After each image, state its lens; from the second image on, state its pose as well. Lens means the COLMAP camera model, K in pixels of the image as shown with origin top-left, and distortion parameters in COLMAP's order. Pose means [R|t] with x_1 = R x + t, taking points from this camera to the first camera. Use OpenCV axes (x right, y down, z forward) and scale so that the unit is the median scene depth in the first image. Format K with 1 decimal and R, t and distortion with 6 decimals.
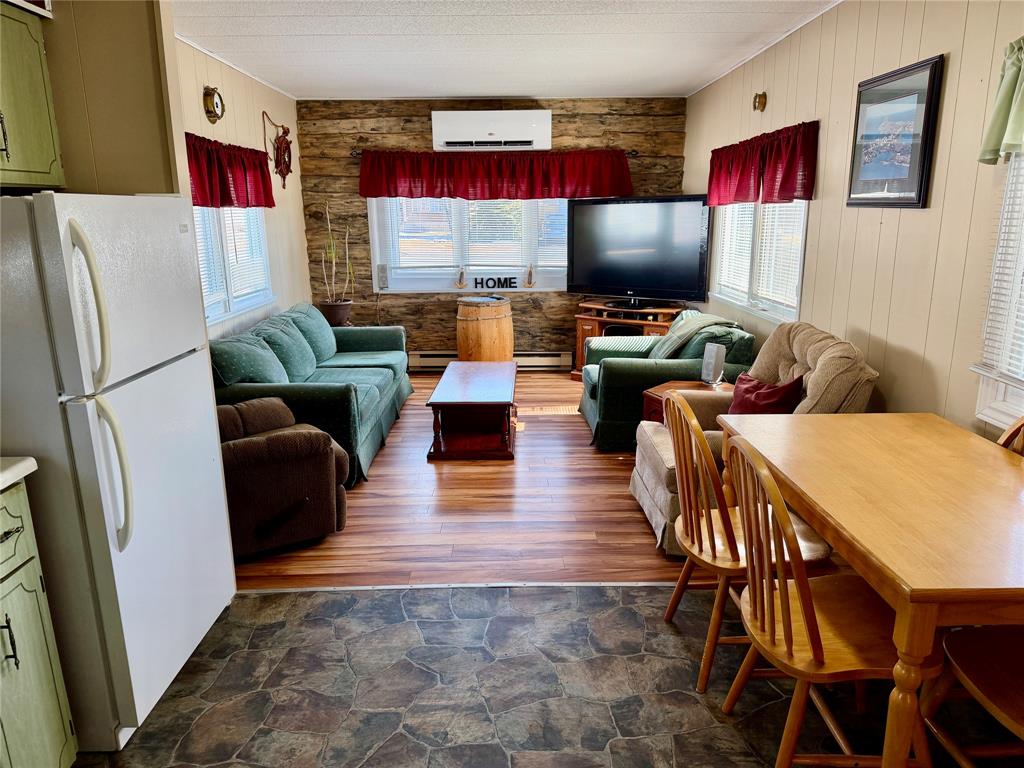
lens RADIAL K [[730.3, 0, 511.9], [0, 730.3, 387.0], [0, 0, 1]] dist [0.071455, -0.021824]
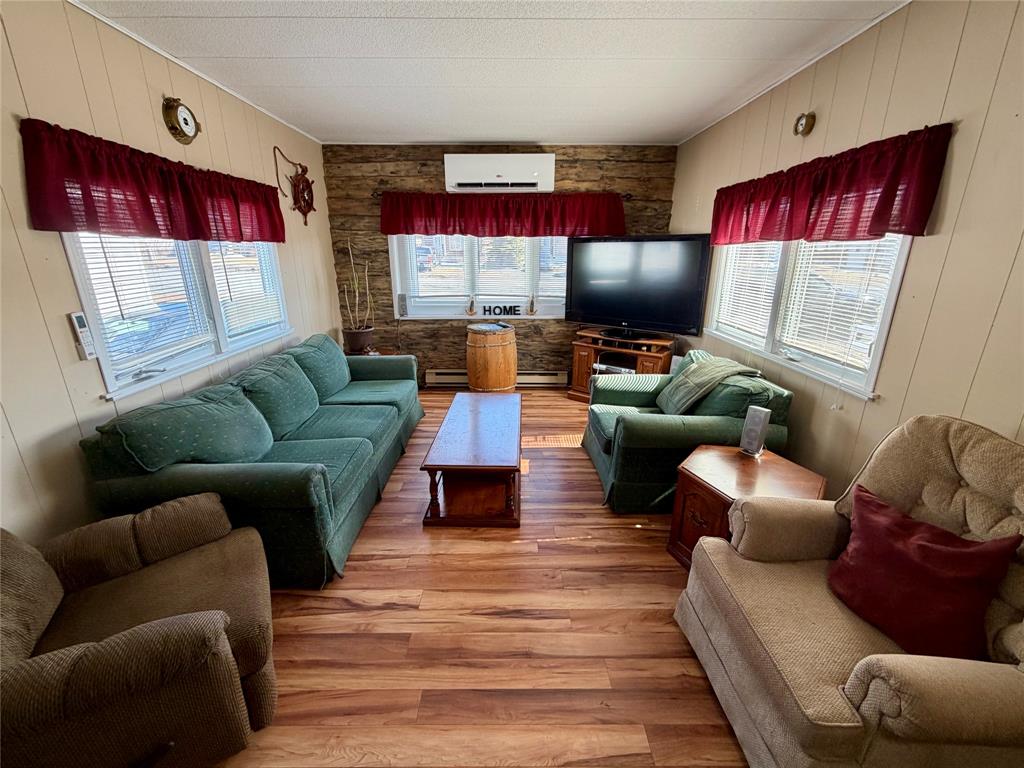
lens RADIAL K [[406.5, 0, 510.2], [0, 406.5, 371.0], [0, 0, 1]] dist [-0.000979, 0.000829]
pose [[0.999941, 0.010854, -0.000943, -0.007959], [-0.010787, 0.998482, 0.054010, -0.088329], [0.001528, -0.053996, 0.998540, 0.382690]]
